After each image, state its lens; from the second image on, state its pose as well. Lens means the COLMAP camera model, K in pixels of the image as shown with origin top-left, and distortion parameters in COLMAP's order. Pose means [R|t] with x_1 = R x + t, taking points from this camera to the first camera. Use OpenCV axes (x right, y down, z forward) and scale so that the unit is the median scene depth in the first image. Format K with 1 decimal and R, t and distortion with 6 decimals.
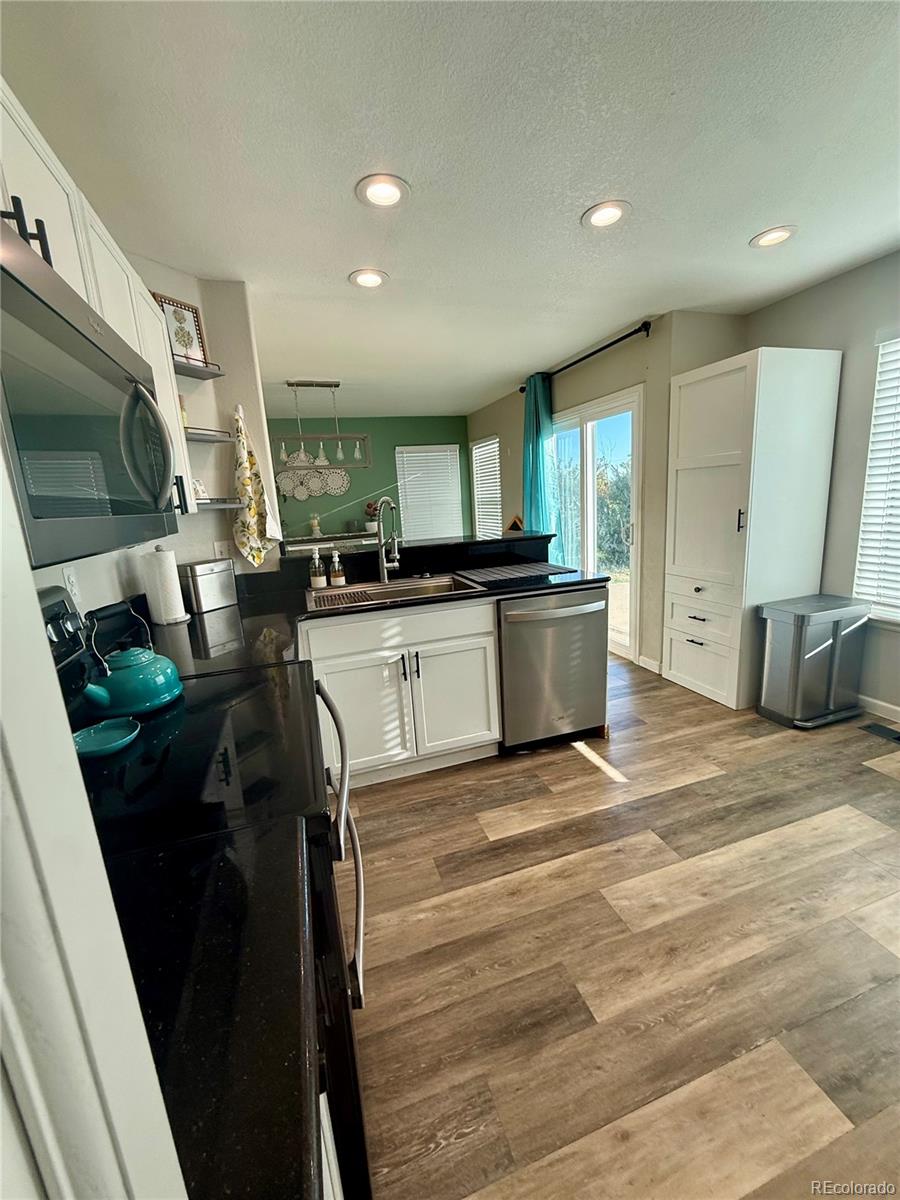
lens RADIAL K [[475.9, 0, 447.0], [0, 475.9, 597.7], [0, 0, 1]] dist [-0.000933, 0.000772]
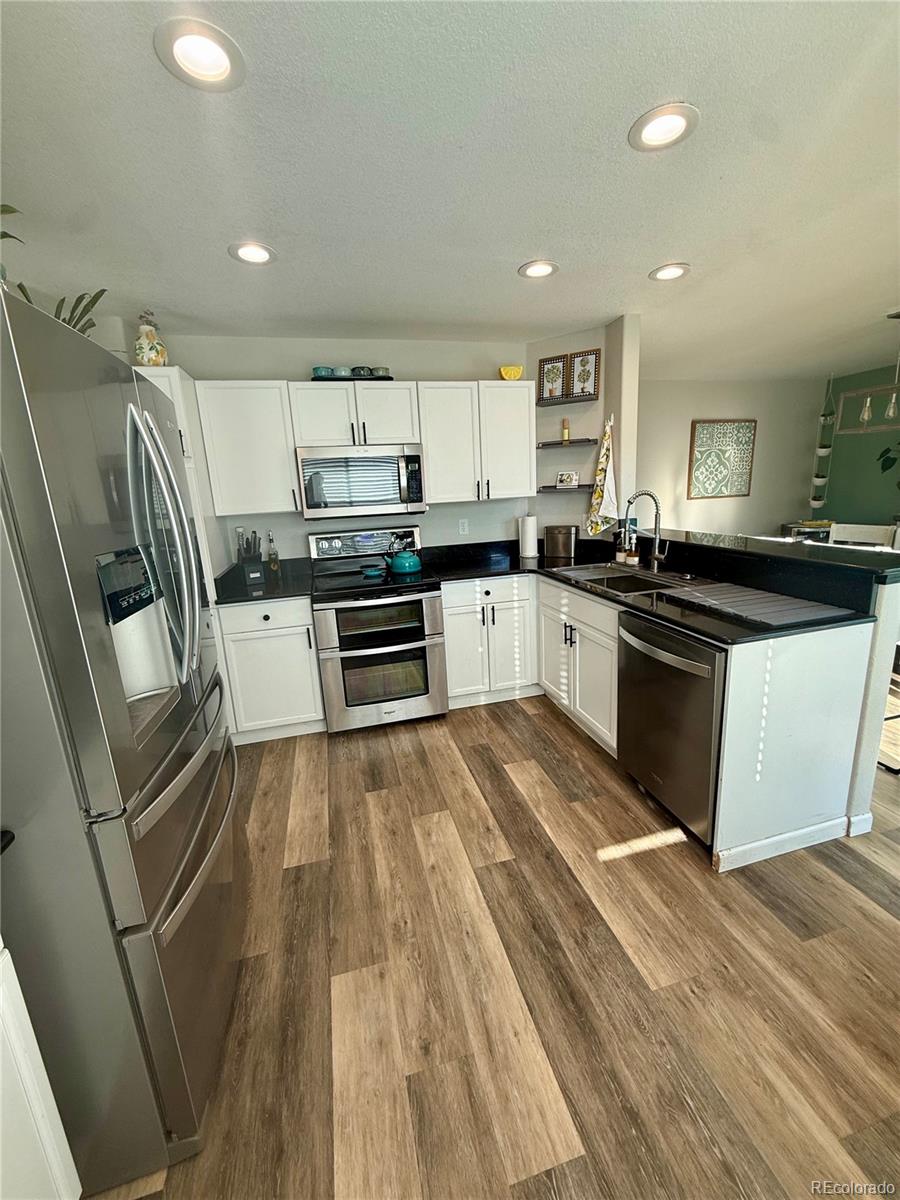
lens RADIAL K [[475.9, 0, 451.1], [0, 475.9, 596.7], [0, 0, 1]] dist [-0.000933, 0.000772]
pose [[-0.050413, 0.282774, -0.957861, 1.276357], [-0.152121, 0.945716, 0.287195, -0.297035], [0.987075, 0.160189, -0.004660, 0.821935]]
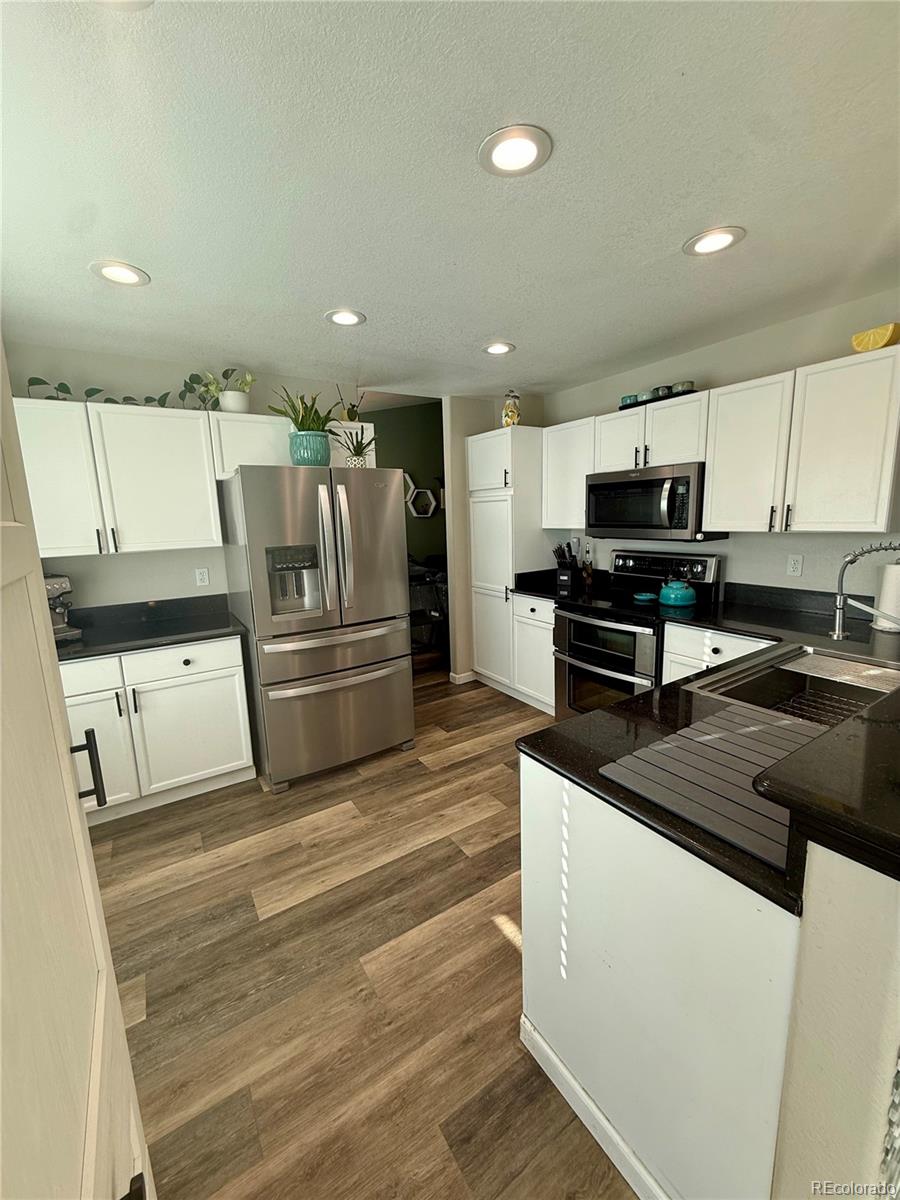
lens RADIAL K [[475.9, 0, 449.7], [0, 475.9, 596.7], [0, 0, 1]] dist [-0.000933, 0.000772]
pose [[-0.961348, 0.134689, -0.240145, 0.681398], [0.033540, 0.922975, 0.383396, -0.505859], [0.273287, 0.360523, -0.891817, 1.821954]]
